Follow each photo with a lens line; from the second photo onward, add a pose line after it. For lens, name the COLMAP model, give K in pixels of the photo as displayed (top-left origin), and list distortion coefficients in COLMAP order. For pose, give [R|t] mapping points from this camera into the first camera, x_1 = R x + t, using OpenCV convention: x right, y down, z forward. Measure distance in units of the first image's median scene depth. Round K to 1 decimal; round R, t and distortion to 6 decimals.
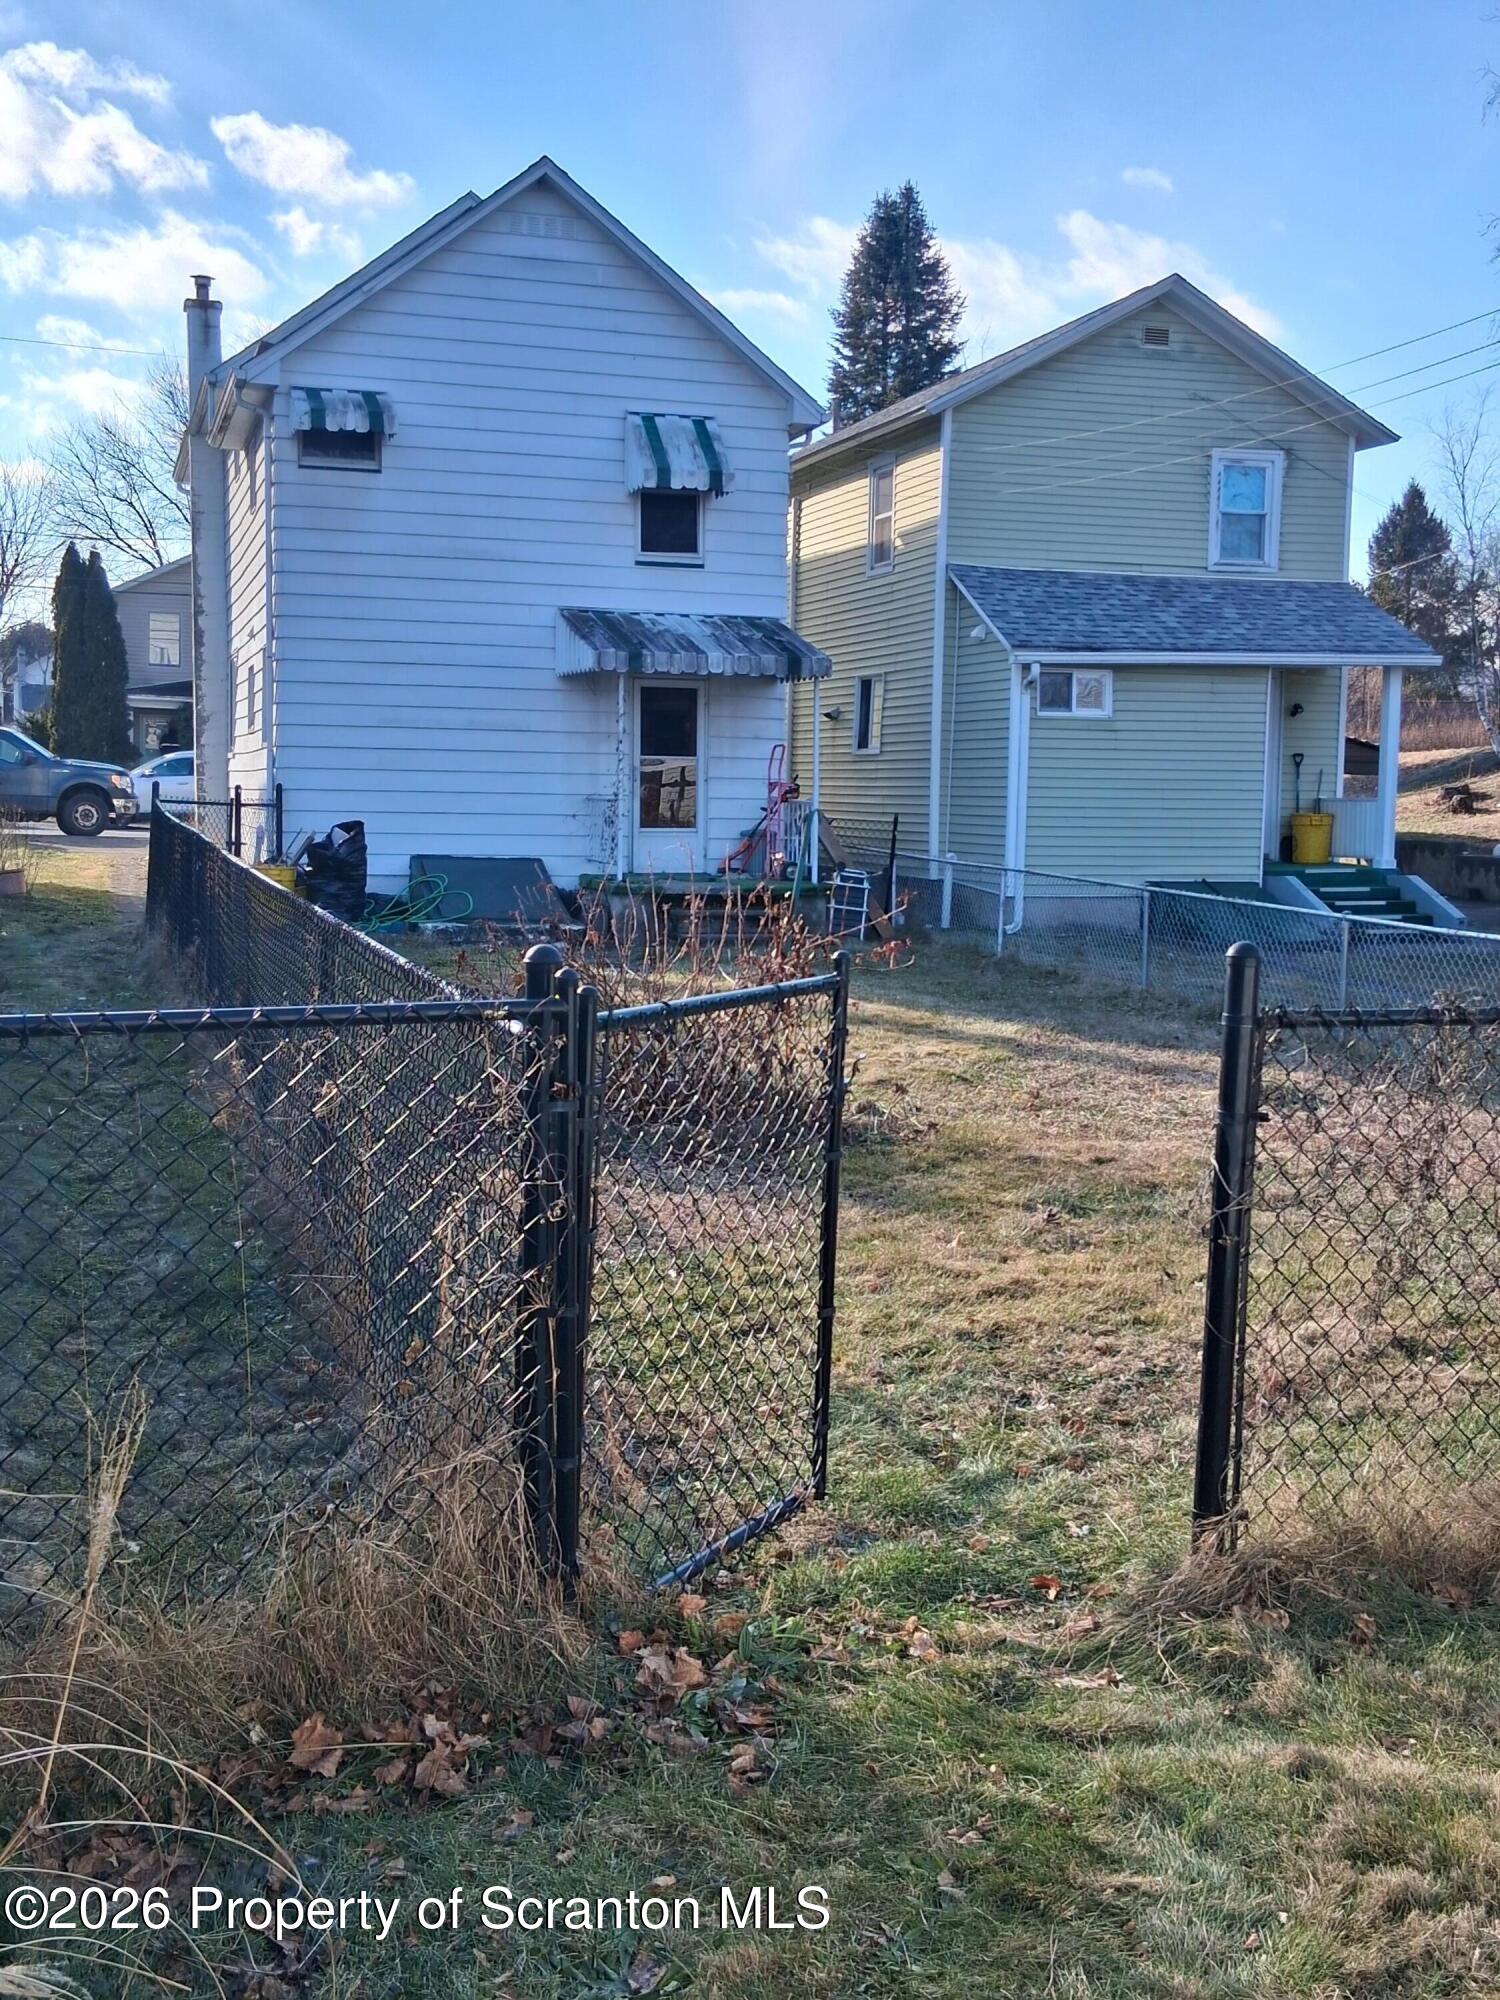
lens RADIAL K [[2150.0, 0, 752.7], [0, 2150.0, 903.5], [0, 0, 1]] dist [0.017604, 0.006379]
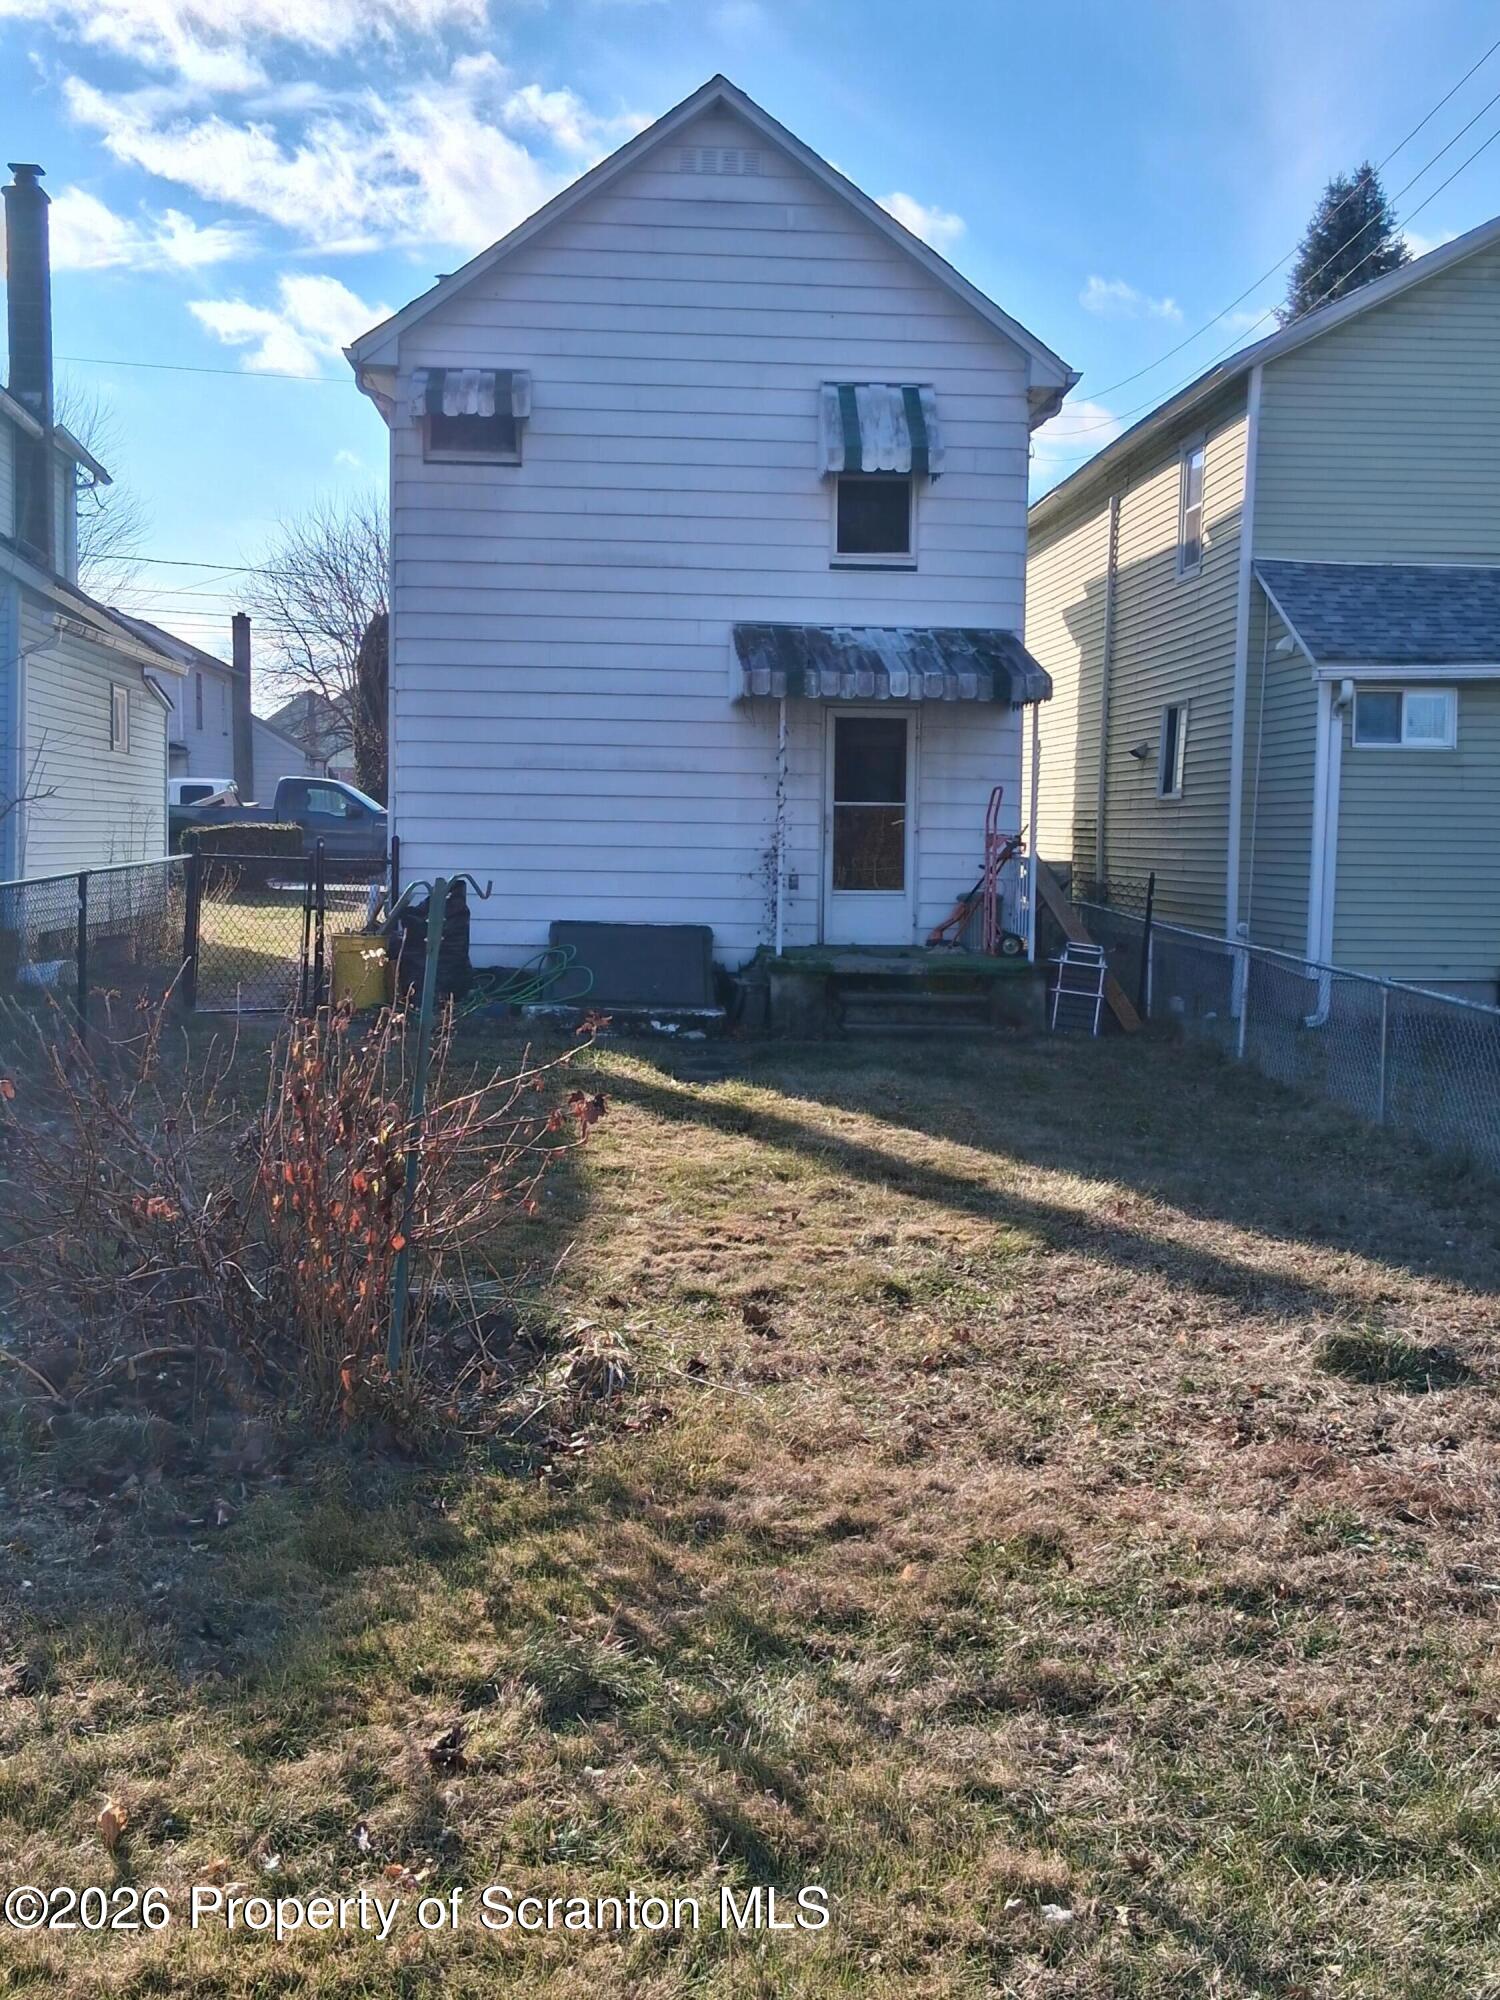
lens RADIAL K [[2165.7, 0, 751.0], [0, 2165.7, 913.0], [0, 0, 1]] dist [0.100430, -0.293775]
pose [[0.972355, 0.007696, -0.233380, 0.109898], [-0.012477, 0.999741, -0.019017, -0.010314], [0.233173, 0.021403, 0.972200, 0.191868]]
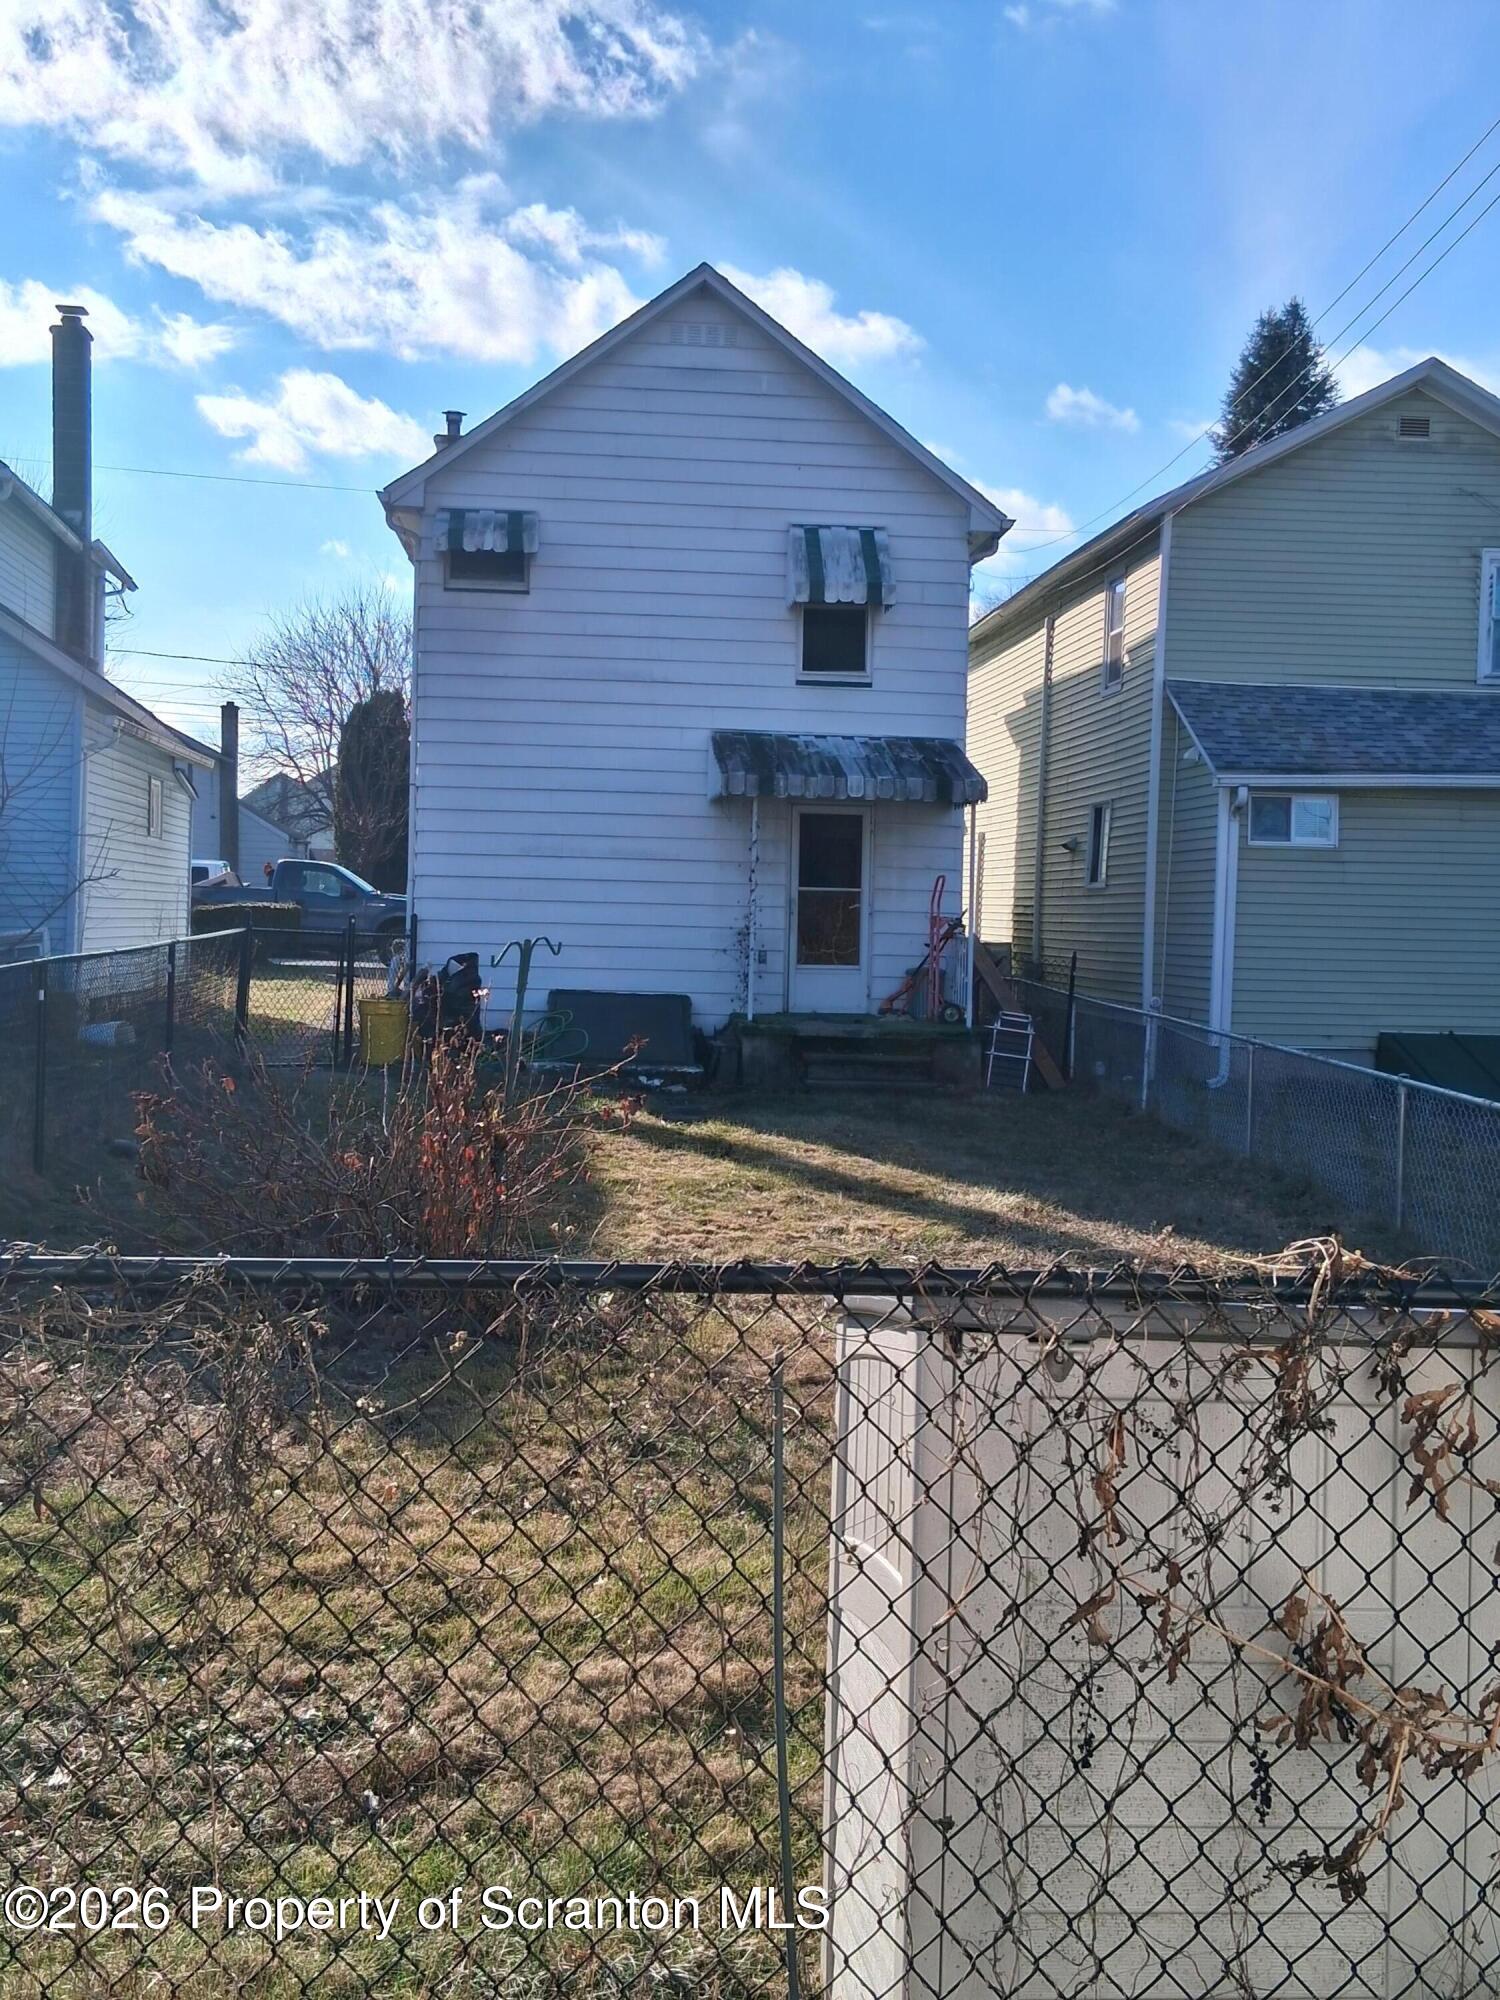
lens RADIAL K [[2150.0, 0, 752.7], [0, 2150.0, 903.5], [0, 0, 1]] dist [0.017604, 0.006379]
pose [[0.976667, 0.006347, -0.214666, 0.128929], [-0.020192, 0.997849, -0.062367, -0.003026], [0.213808, 0.065246, 0.974694, 0.086144]]
